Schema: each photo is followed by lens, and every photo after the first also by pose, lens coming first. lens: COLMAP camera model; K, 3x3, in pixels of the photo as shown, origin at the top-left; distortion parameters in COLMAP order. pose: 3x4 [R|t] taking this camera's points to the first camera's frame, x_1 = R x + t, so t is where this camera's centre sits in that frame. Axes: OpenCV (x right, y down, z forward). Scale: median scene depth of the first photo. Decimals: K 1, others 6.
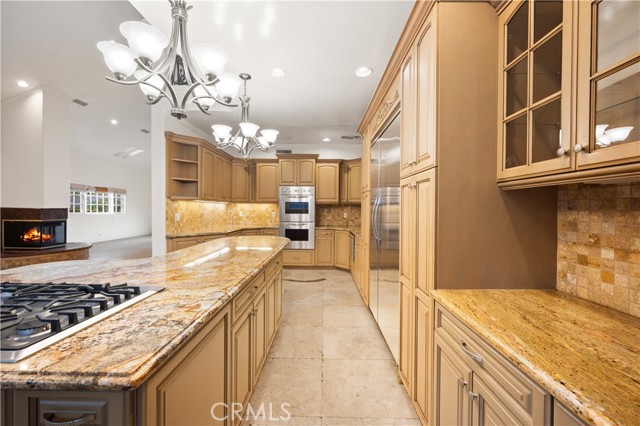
lens RADIAL K [[252.3, 0, 321.3], [0, 252.3, 210.6], [0, 0, 1]] dist [0.001578, 0.000202]
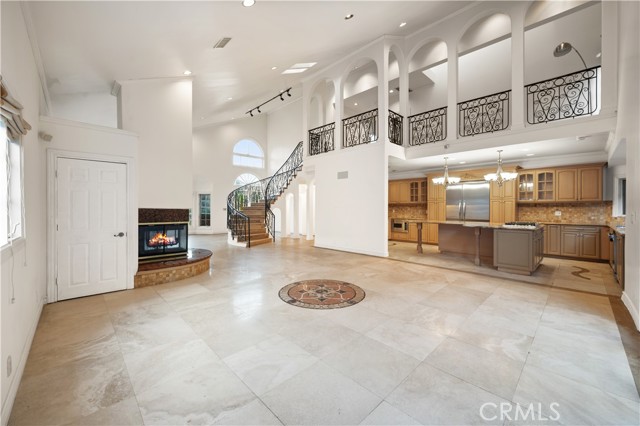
lens RADIAL K [[252.3, 0, 318.7], [0, 252.3, 209.9], [0, 0, 1]] dist [0.001578, 0.000202]
pose [[0.707869, -0.013536, 0.706214, -1.498609], [0.010749, 0.999907, 0.008390, -0.007943], [-0.706261, 0.001652, 0.707949, 0.025334]]
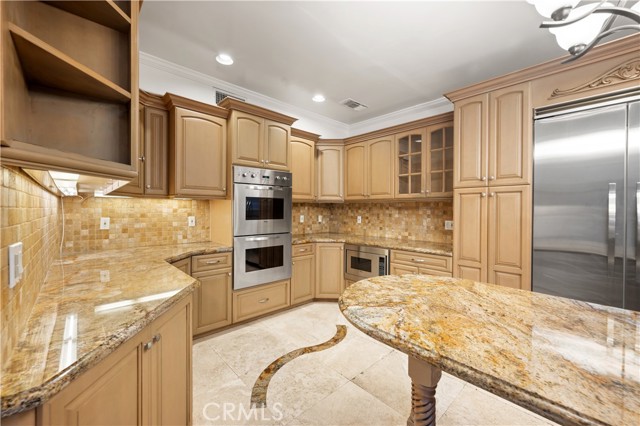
lens RADIAL K [[252.3, 0, 318.4], [0, 252.3, 211.5], [0, 0, 1]] dist [0.001578, 0.000202]
pose [[0.726640, -0.008436, 0.686967, -0.374587], [0.003750, 0.999958, 0.008314, -0.008240], [-0.687008, -0.003465, 0.726641, 0.505935]]
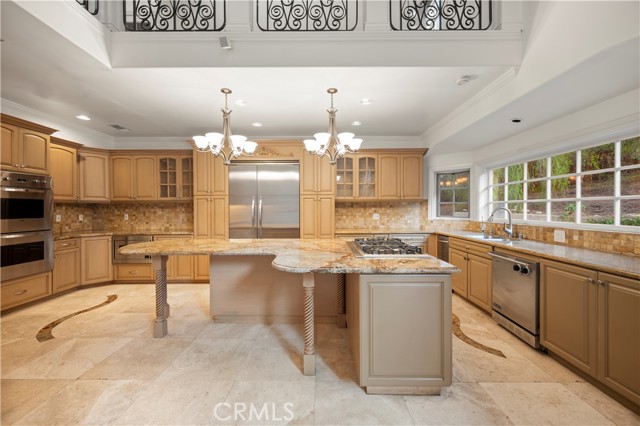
lens RADIAL K [[252.3, 0, 316.5], [0, 252.3, 208.4], [0, 0, 1]] dist [0.001578, 0.000202]
pose [[0.000248, -0.008557, 0.999963, -0.676117], [0.013841, 0.999868, 0.008553, -0.006525], [-0.999904, 0.013839, 0.000367, 0.284869]]
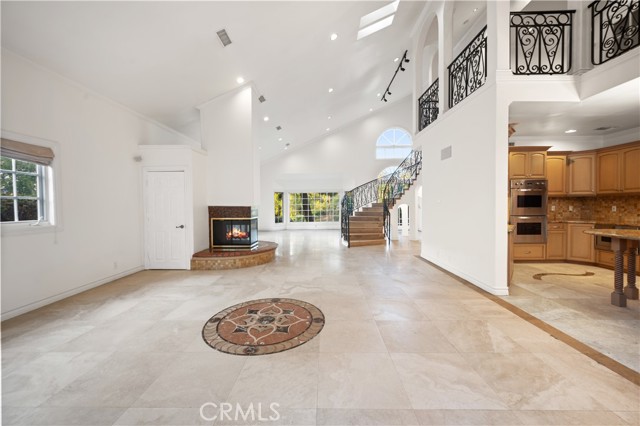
lens RADIAL K [[252.3, 0, 321.1], [0, 252.3, 211.1], [0, 0, 1]] dist [0.001578, 0.000202]
pose [[0.999857, -0.015737, -0.006223, -0.871754], [0.015846, 0.999716, 0.017795, -0.003025], [0.005942, -0.017891, 0.999822, 0.007587]]
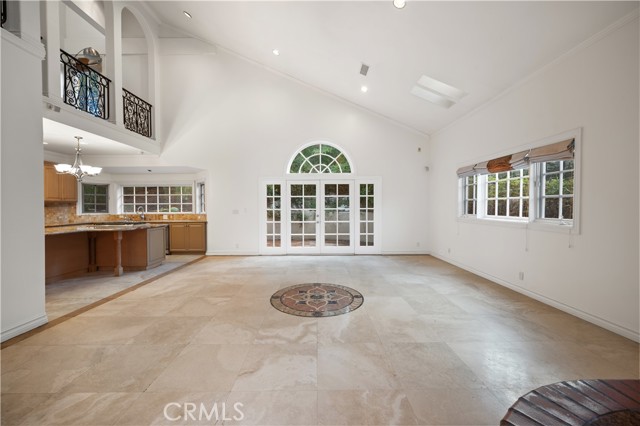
lens RADIAL K [[252.3, 0, 321.4], [0, 252.3, 210.3], [0, 0, 1]] dist [0.001578, 0.000202]
pose [[-0.999669, -0.001613, -0.025691, -0.985930], [-0.002277, 0.999663, 0.025842, -0.015413], [0.025640, 0.025892, -0.999336, 1.182346]]
